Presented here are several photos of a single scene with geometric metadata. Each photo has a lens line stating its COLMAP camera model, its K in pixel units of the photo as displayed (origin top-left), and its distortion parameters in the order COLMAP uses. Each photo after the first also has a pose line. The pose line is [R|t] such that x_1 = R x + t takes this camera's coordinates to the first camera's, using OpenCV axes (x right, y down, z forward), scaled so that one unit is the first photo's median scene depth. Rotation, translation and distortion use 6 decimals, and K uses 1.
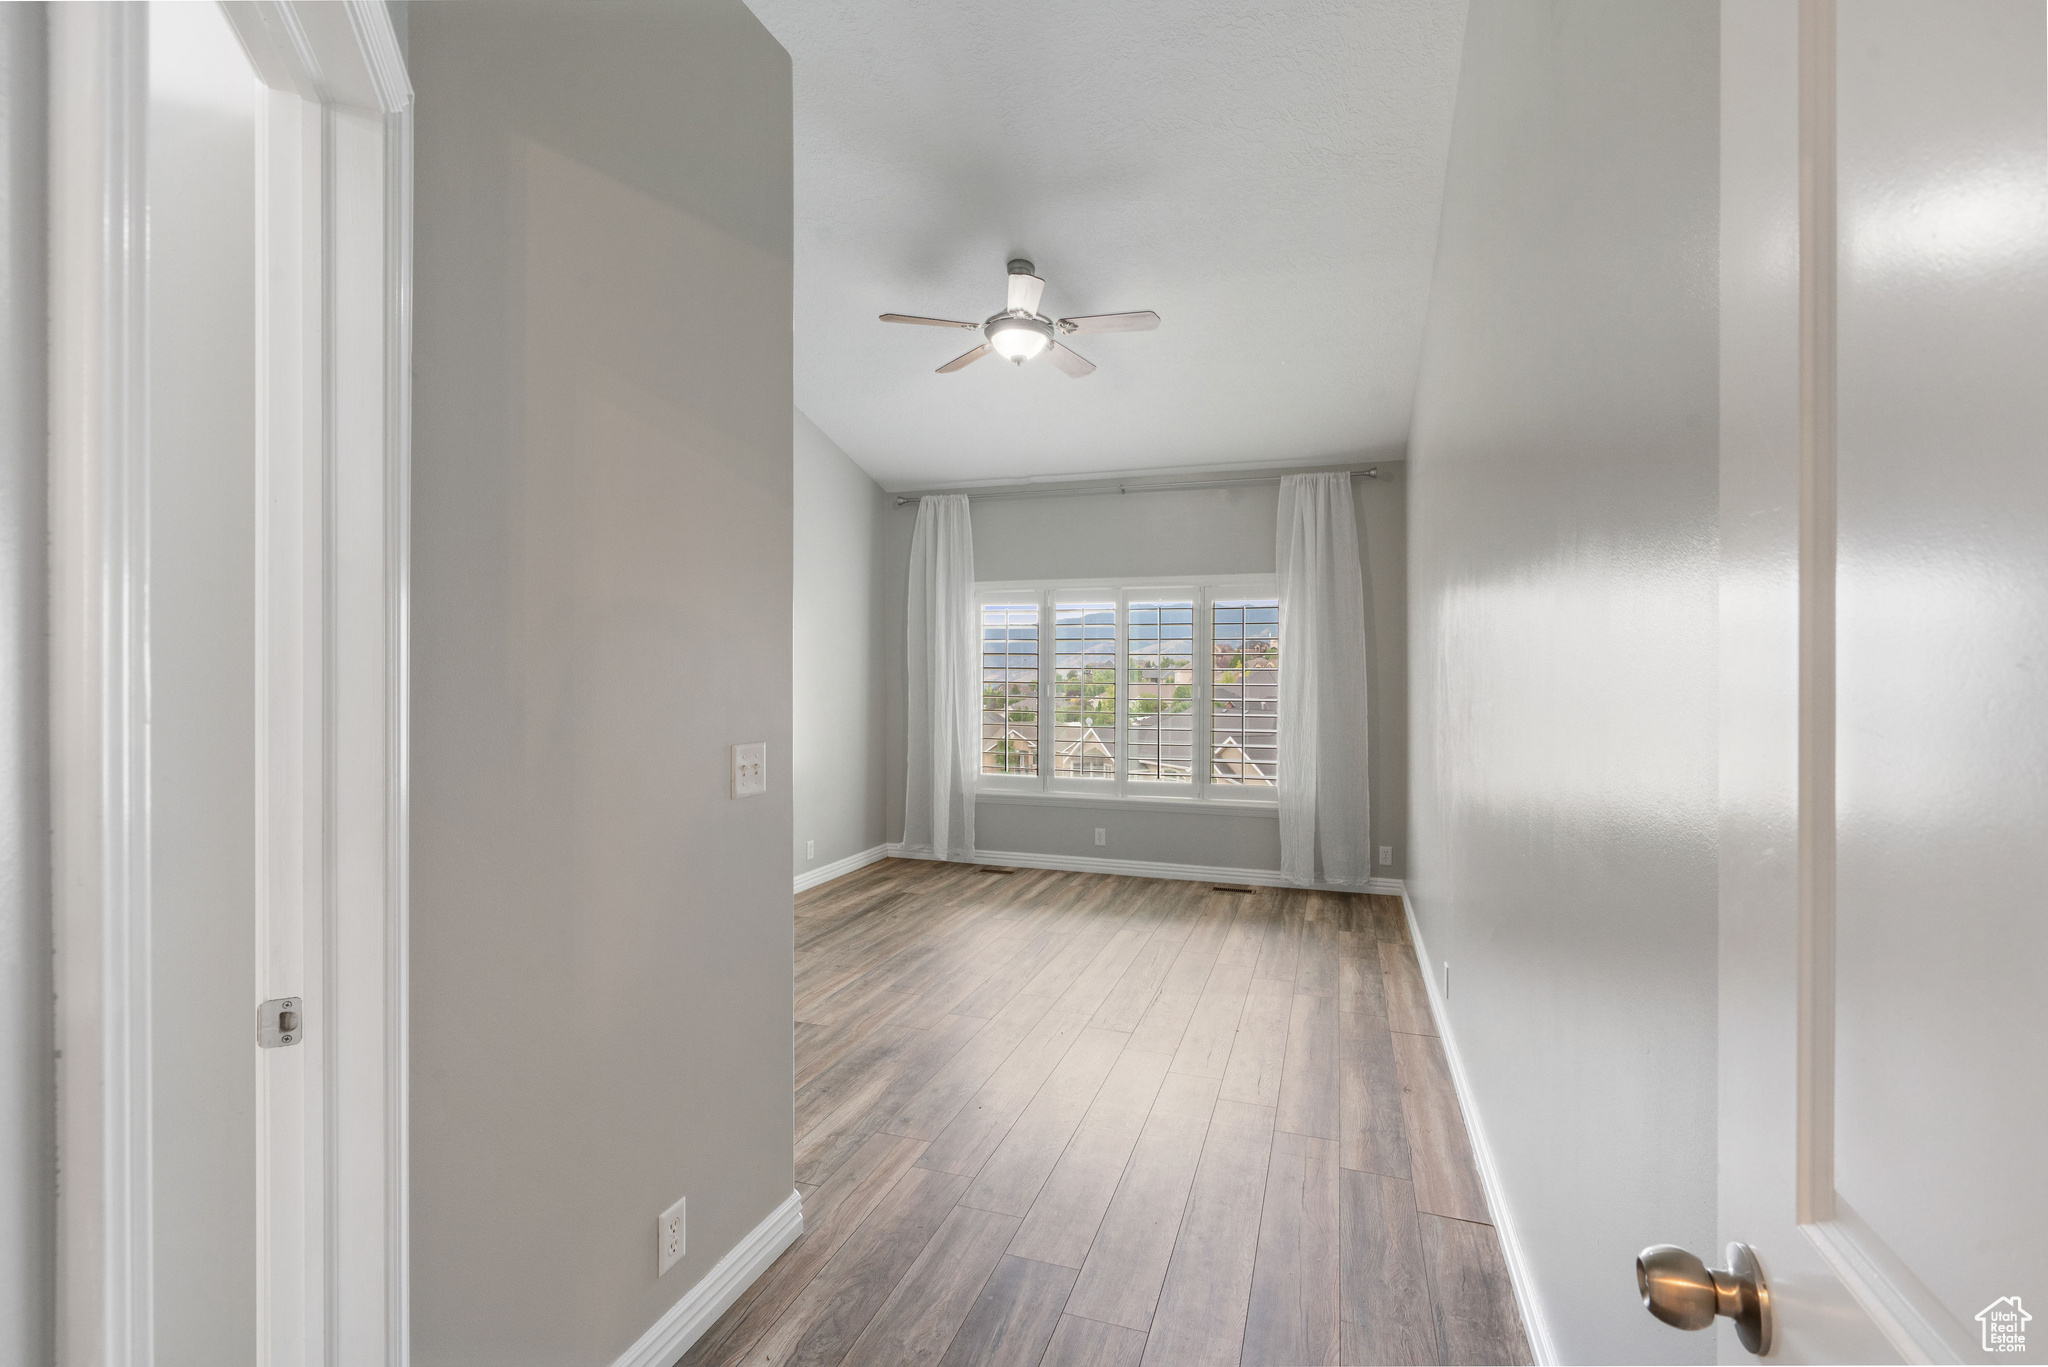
lens RADIAL K [[928.8, 0, 1039.4], [0, 928.8, 679.8], [0, 0, 1]] dist [-0.010820, 0.003723]
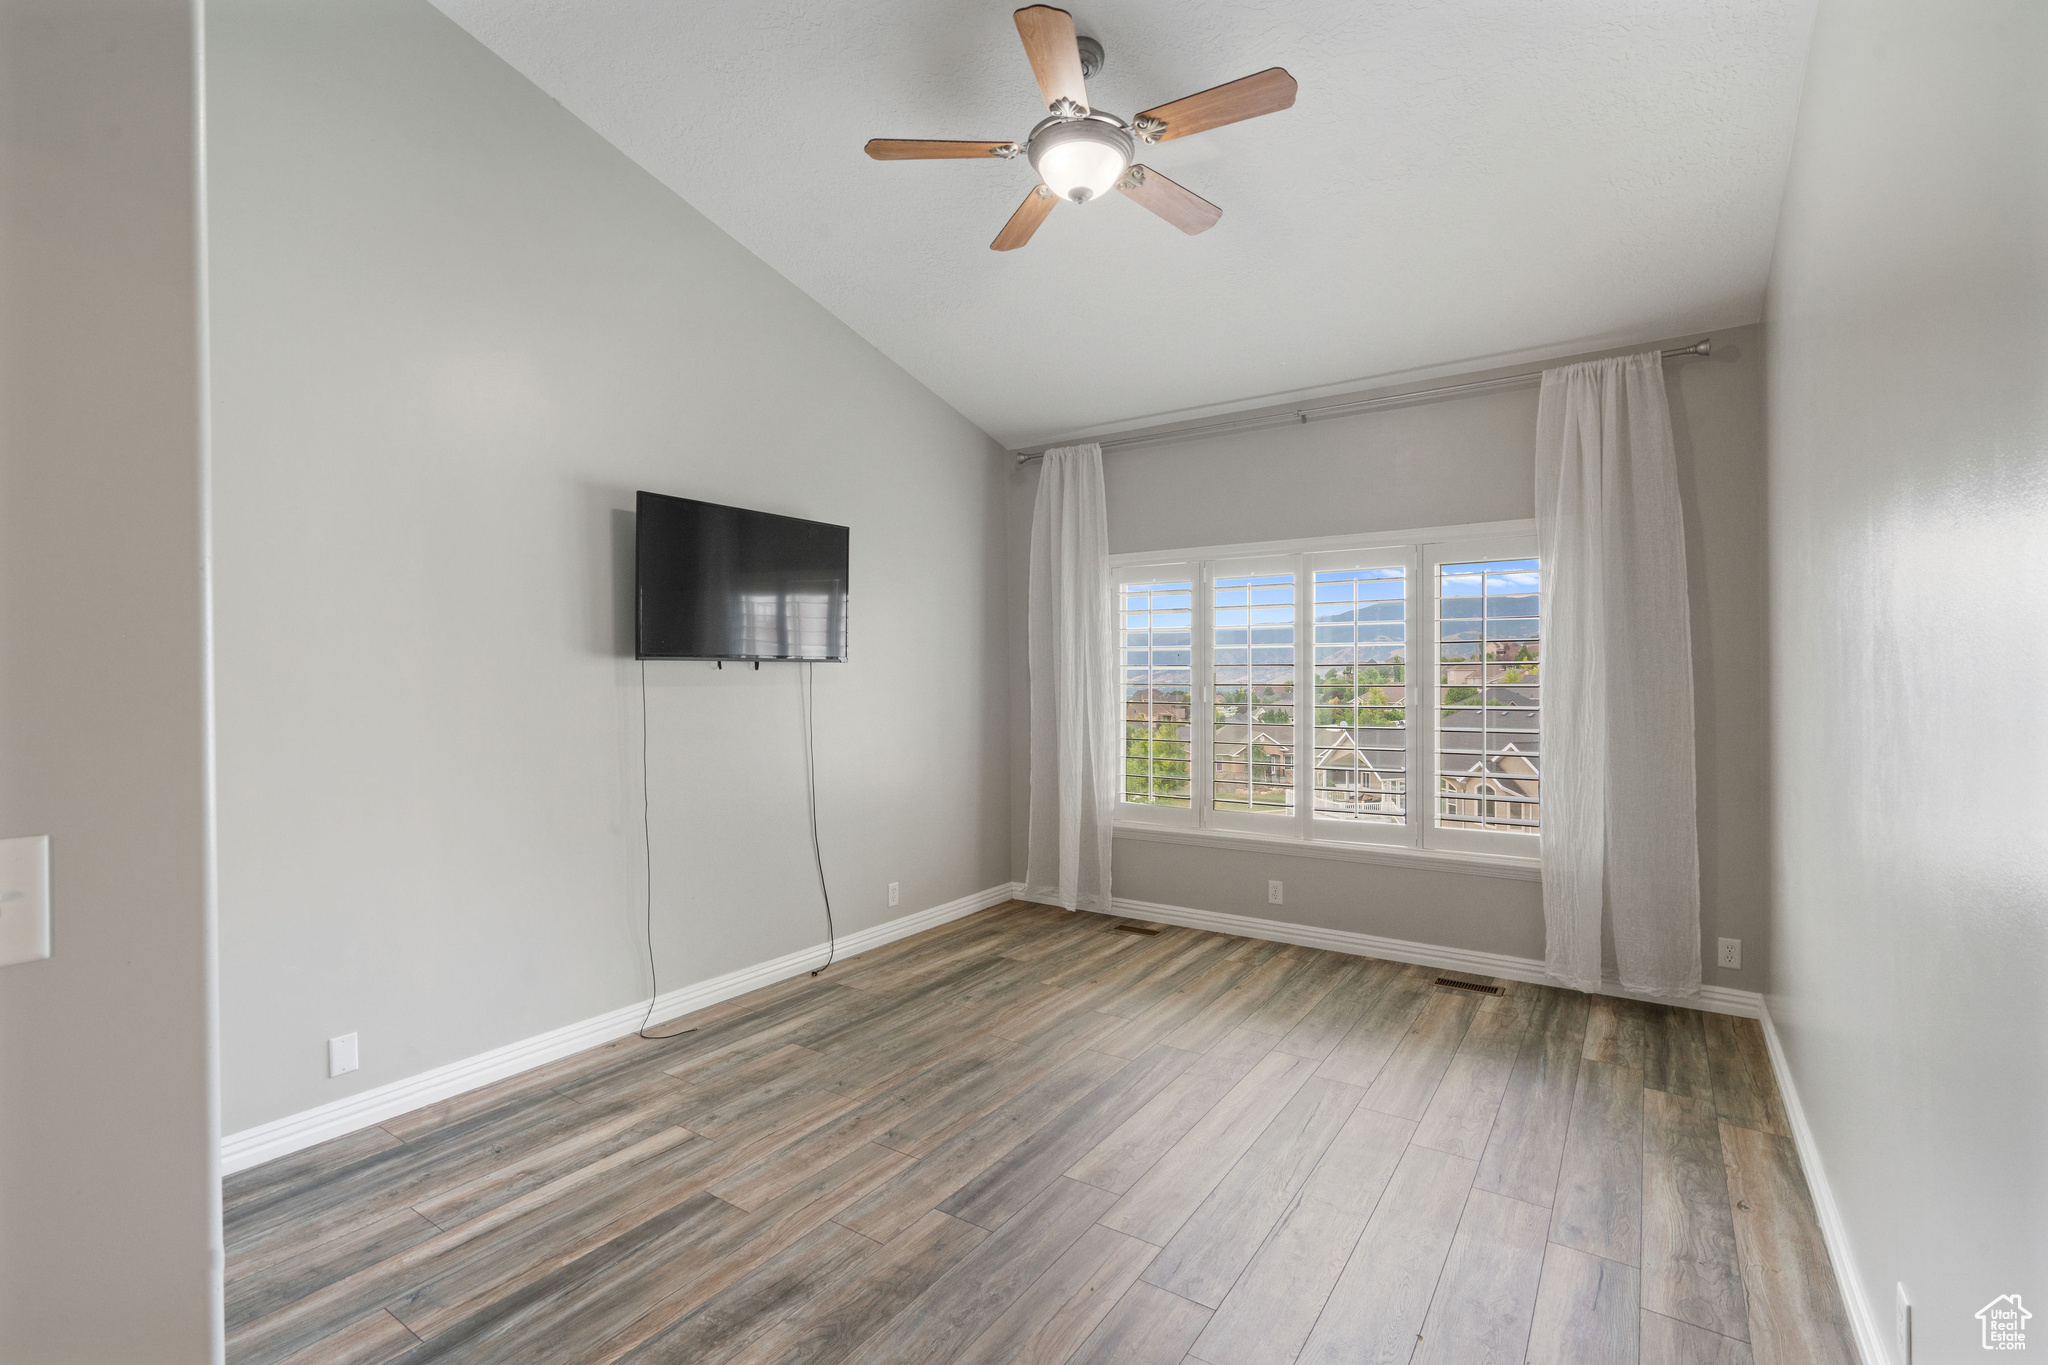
lens RADIAL K [[928.8, 0, 1020.4], [0, 928.8, 685.1], [0, 0, 1]] dist [-0.010820, 0.003723]
pose [[0.960696, -0.002593, -0.277591, 0.084129], [0.003811, 0.999985, 0.003851, -0.000286], [0.277577, -0.004757, 0.960692, 0.257011]]
